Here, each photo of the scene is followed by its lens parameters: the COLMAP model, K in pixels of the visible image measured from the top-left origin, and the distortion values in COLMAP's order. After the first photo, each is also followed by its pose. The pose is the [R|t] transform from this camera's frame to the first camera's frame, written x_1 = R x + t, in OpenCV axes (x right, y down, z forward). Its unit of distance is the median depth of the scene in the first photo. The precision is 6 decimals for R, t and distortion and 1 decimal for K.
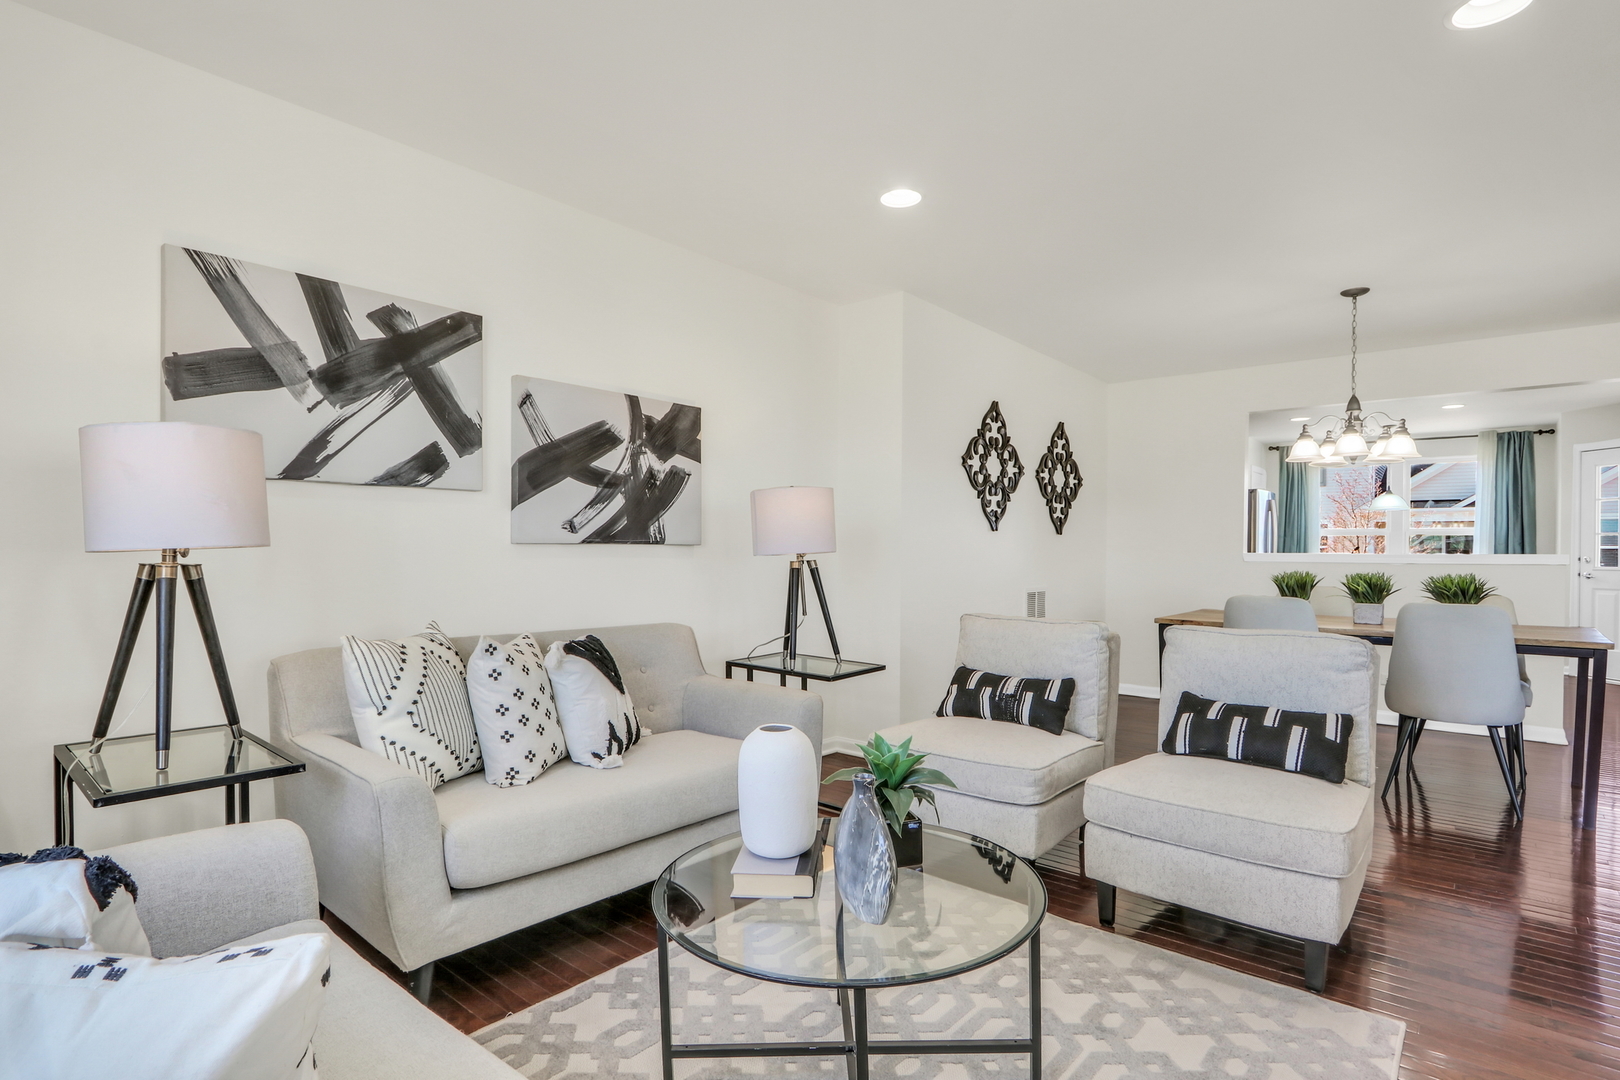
lens RADIAL K [[822.4, 0, 780.0], [0, 822.4, 563.0], [0, 0, 1]] dist [-0.015860, 0.006432]
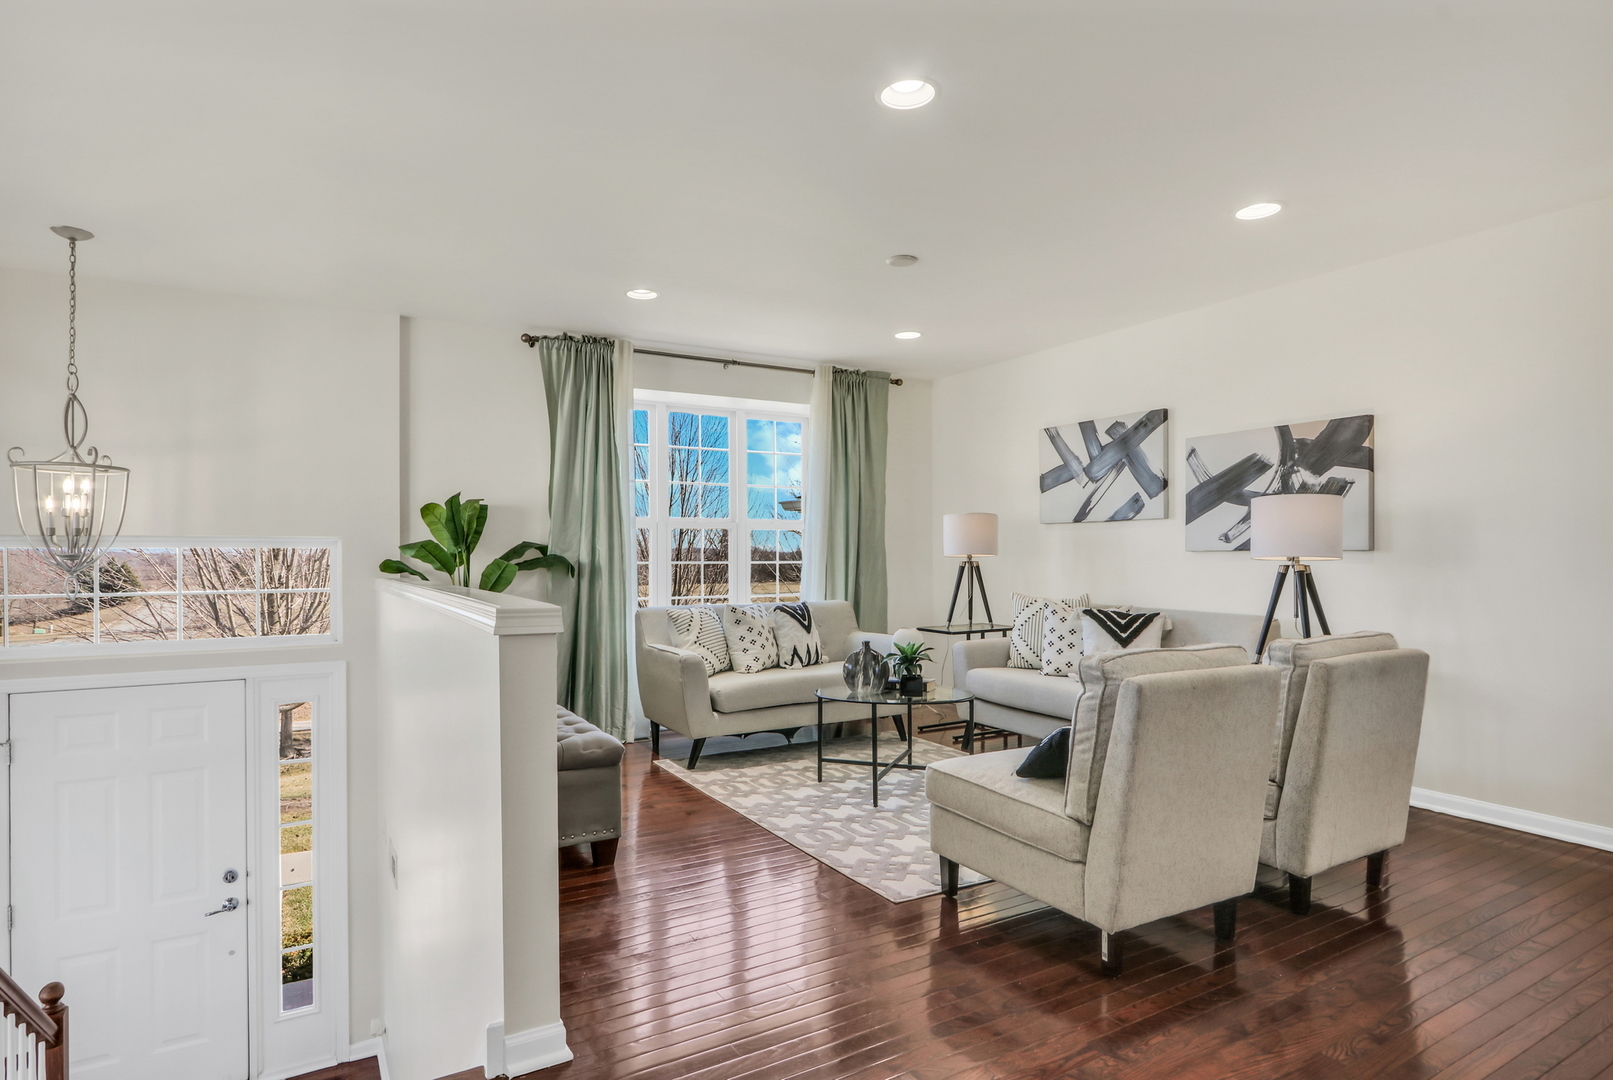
lens RADIAL K [[838.9, 0, 800.5], [0, 838.9, 547.9], [0, 0, 1]] dist [-0.014466, 0.001708]
pose [[-0.316864, -0.008807, -0.948430, 1.184656], [-0.012425, 0.999910, -0.005133, -0.012048], [0.948389, 0.010158, -0.316945, 0.722919]]
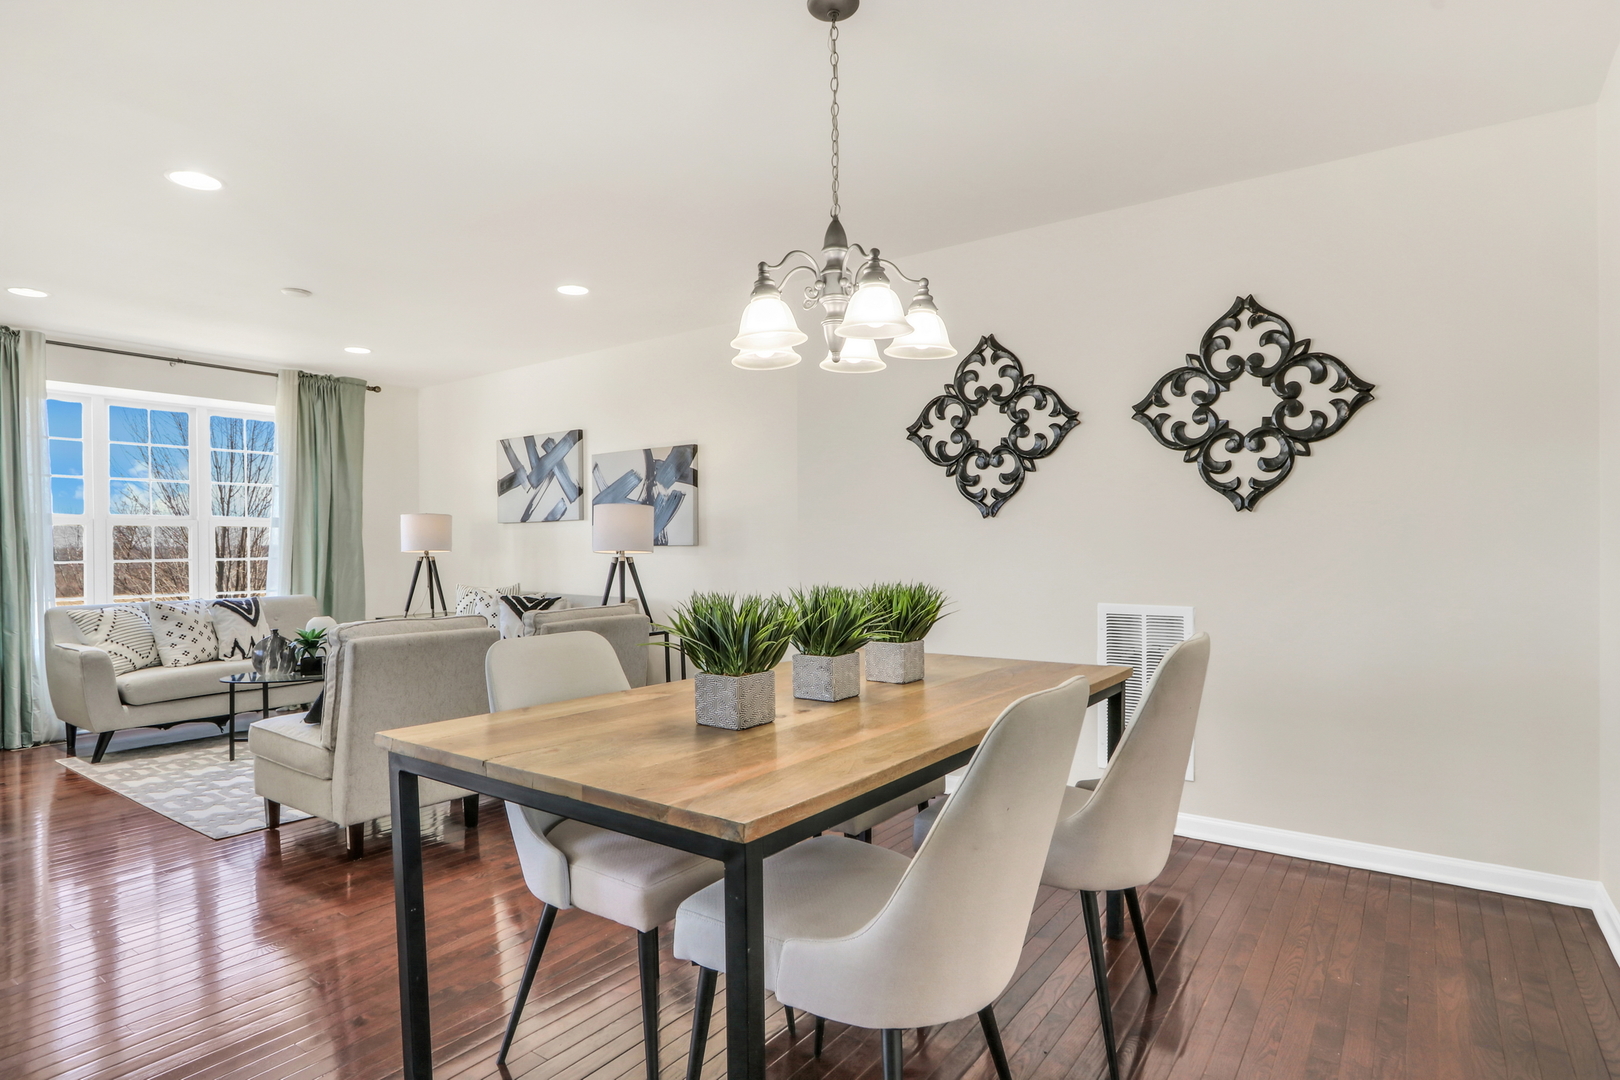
lens RADIAL K [[842.6, 0, 791.1], [0, 842.6, 543.8], [0, 0, 1]] dist [-0.014466, 0.001708]
pose [[0.089401, -0.007351, -0.995969, 1.415294], [-0.005213, 0.999956, -0.007848, -0.015377], [0.995982, 0.005894, 0.089358, 1.127426]]
